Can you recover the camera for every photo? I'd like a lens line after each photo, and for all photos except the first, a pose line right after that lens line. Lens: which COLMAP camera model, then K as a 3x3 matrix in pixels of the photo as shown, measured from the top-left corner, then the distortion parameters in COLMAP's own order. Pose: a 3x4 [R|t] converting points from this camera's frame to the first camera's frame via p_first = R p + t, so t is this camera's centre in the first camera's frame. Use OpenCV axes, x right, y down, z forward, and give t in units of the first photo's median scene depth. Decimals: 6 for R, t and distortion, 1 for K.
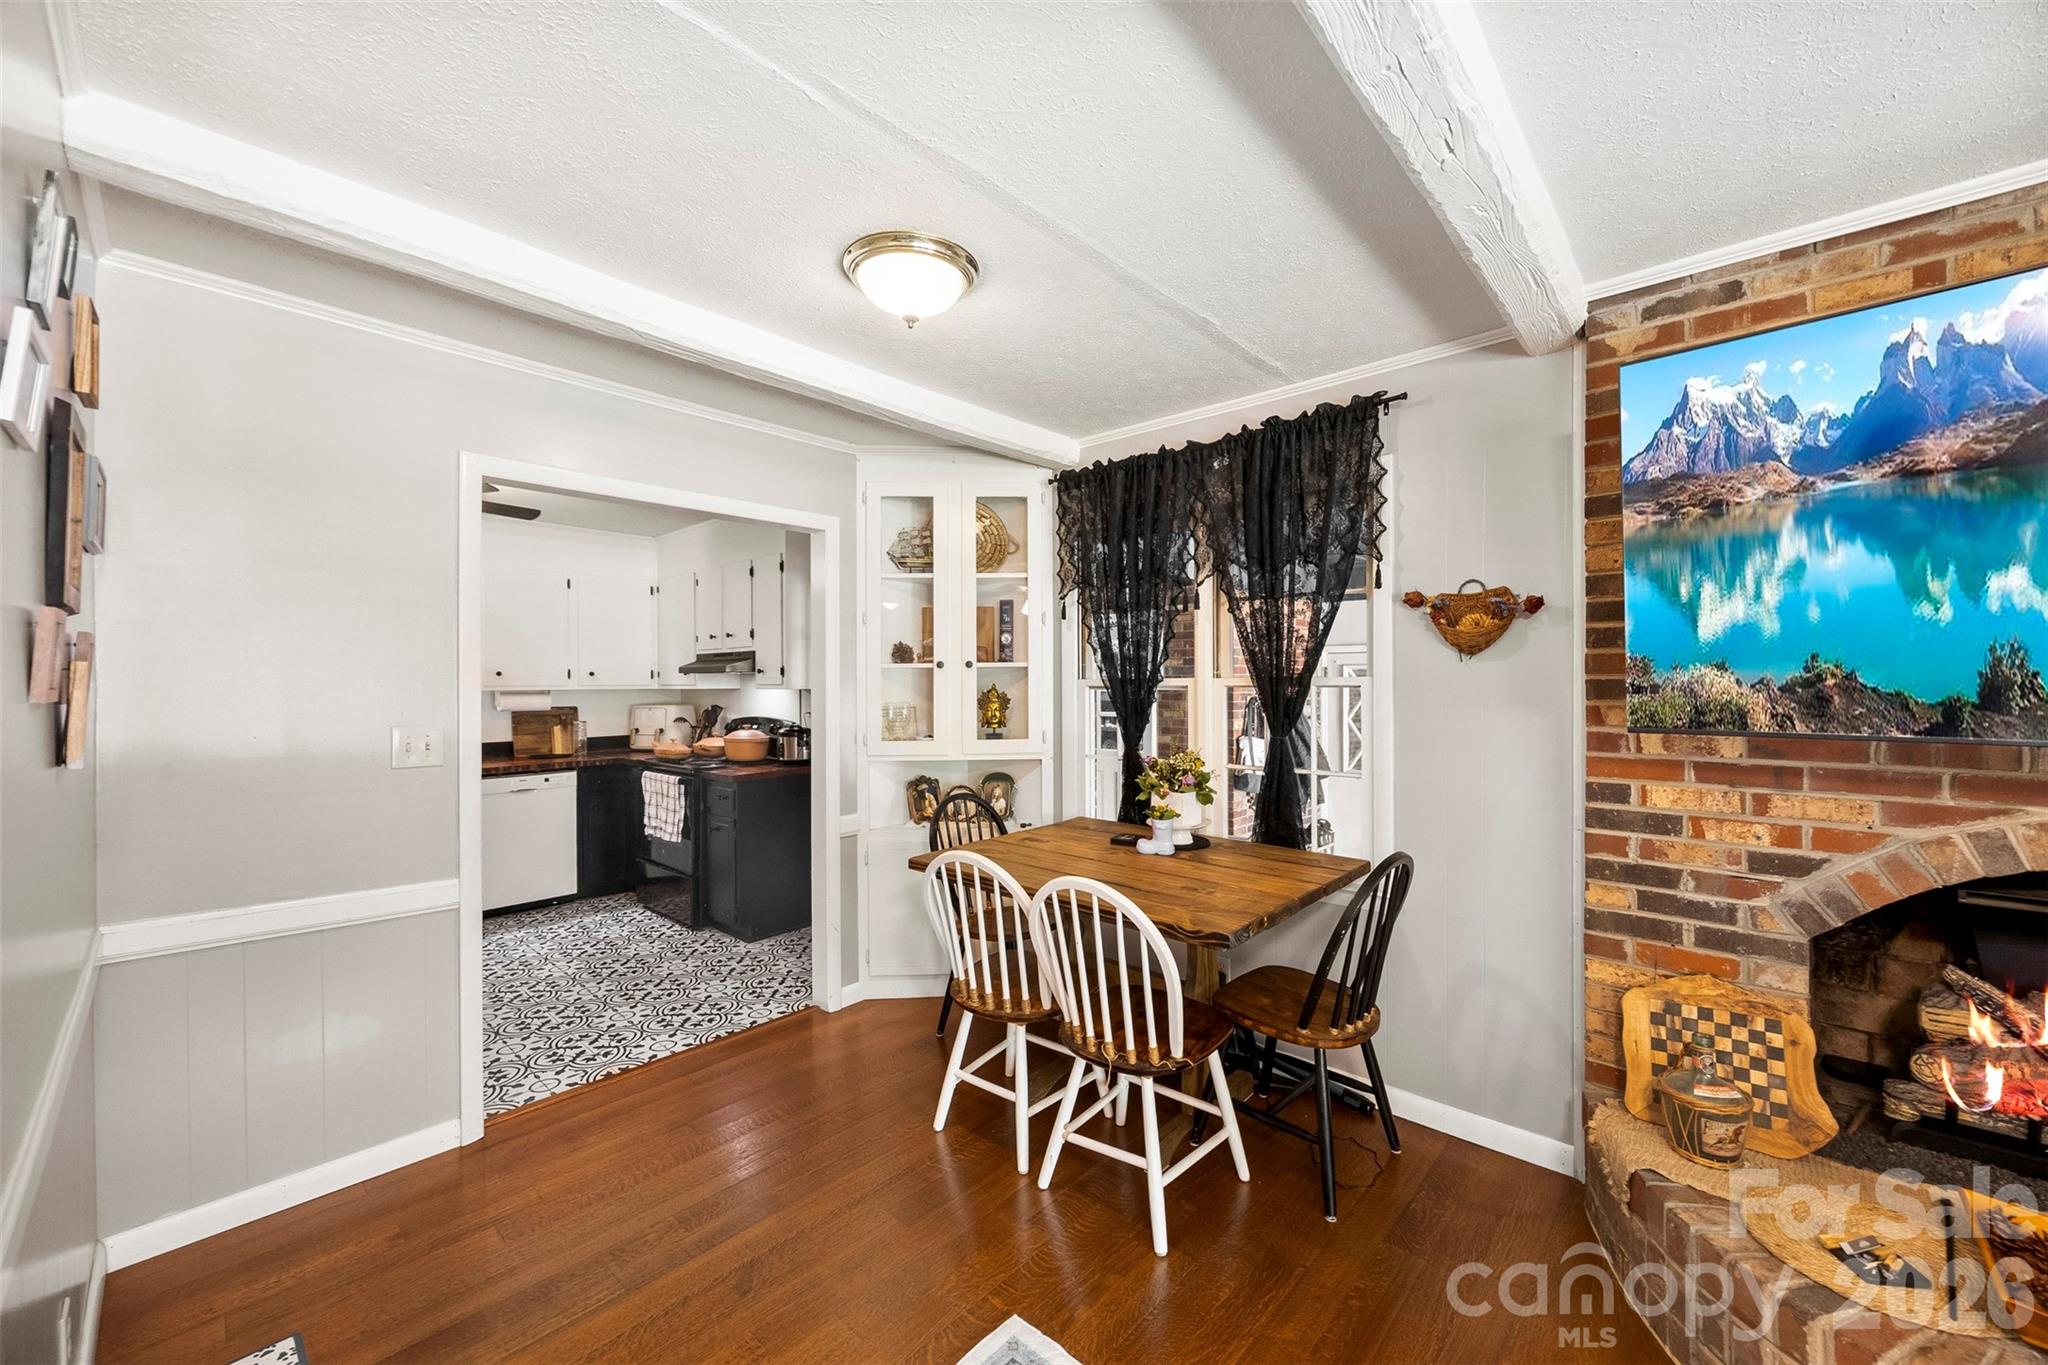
lens RADIAL K [[782.8, 0, 1024.0], [0, 782.8, 682.5], [0, 0, 1]] dist [0.001635, 0.000360]
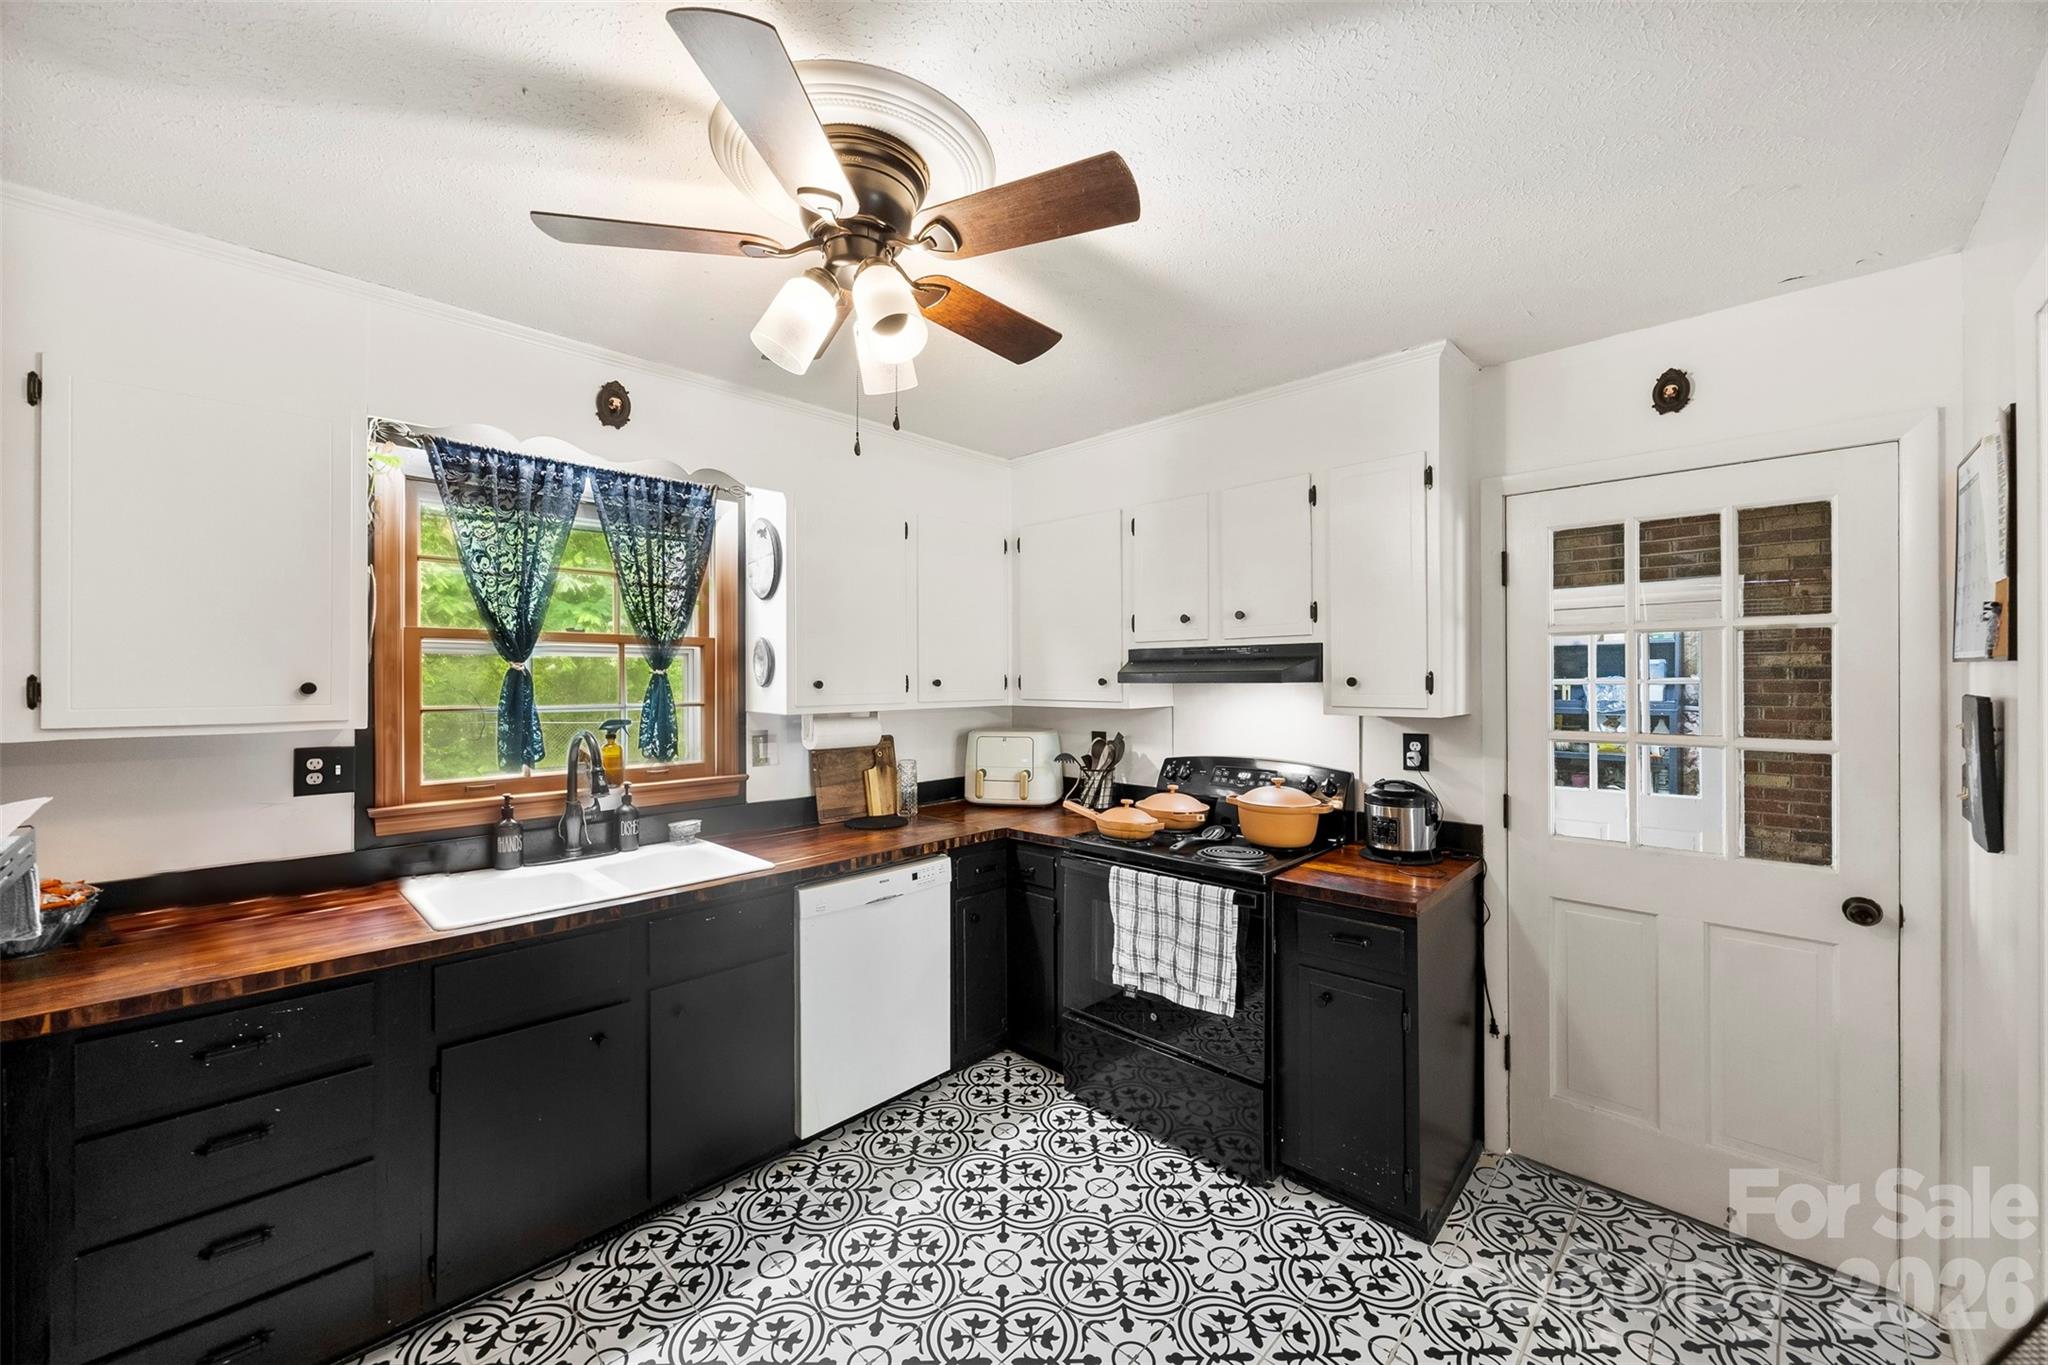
lens RADIAL K [[782.8, 0, 1024.0], [0, 782.8, 682.5], [0, 0, 1]] dist [0.001635, 0.000360]
pose [[0.999555, 0.001540, -0.029780, -0.519934], [-0.001410, 0.999989, 0.004390, -0.015382], [0.029787, -0.004346, 0.999547, 0.449944]]
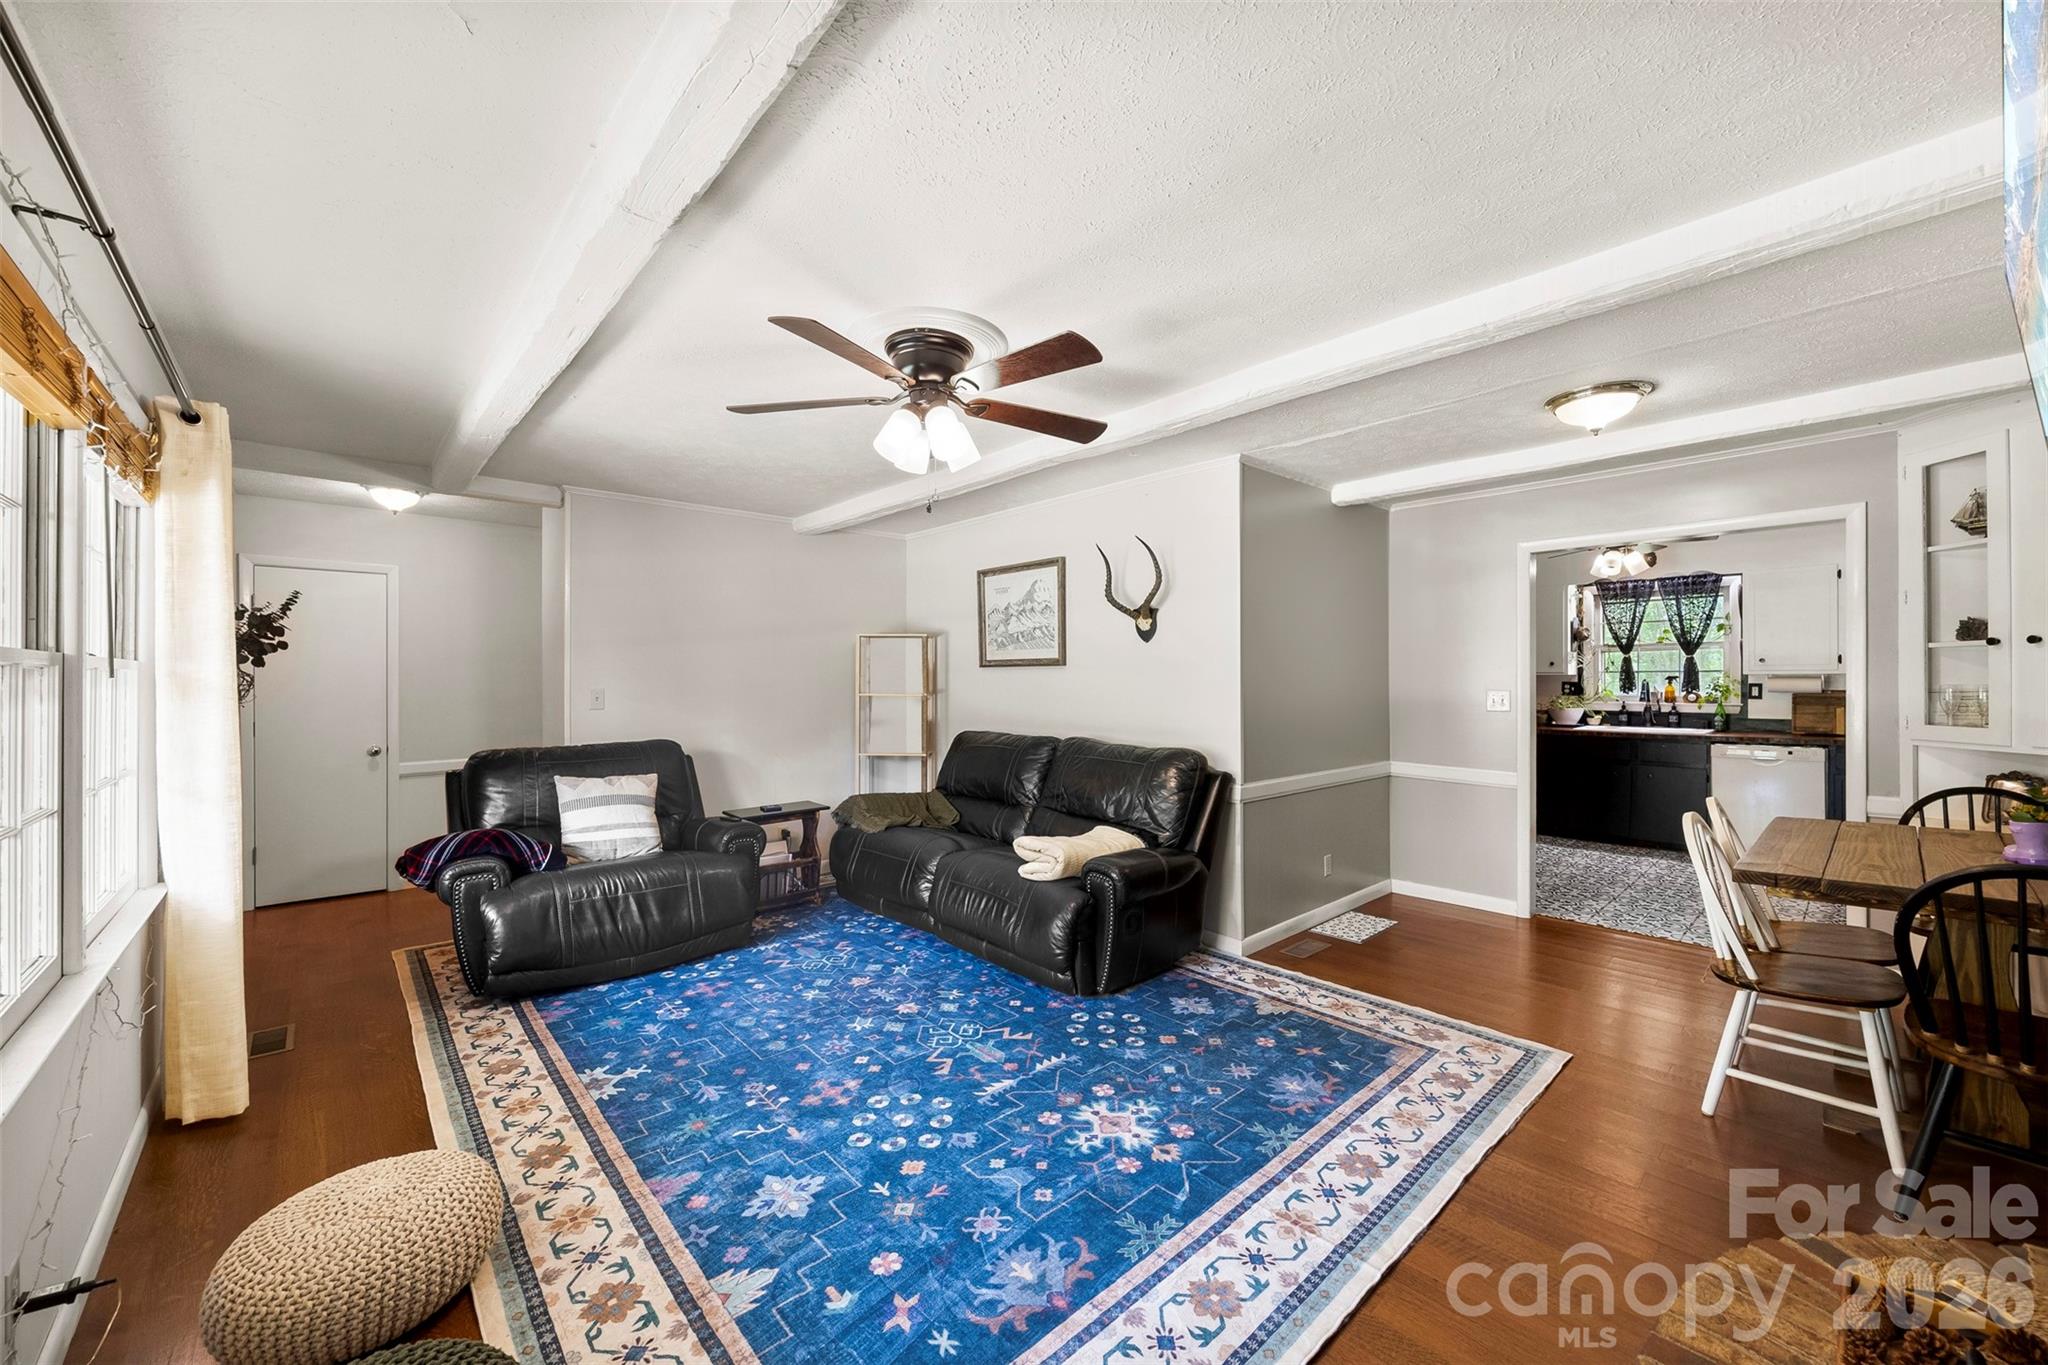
lens RADIAL K [[782.8, 0, 1024.0], [0, 782.8, 682.5], [0, 0, 1]] dist [0.001635, 0.000360]
pose [[-0.092997, 0.007080, -0.995641, 0.629398], [0.006232, 0.999959, 0.006529, 0.007975], [0.995647, -0.005597, -0.093037, 0.003702]]
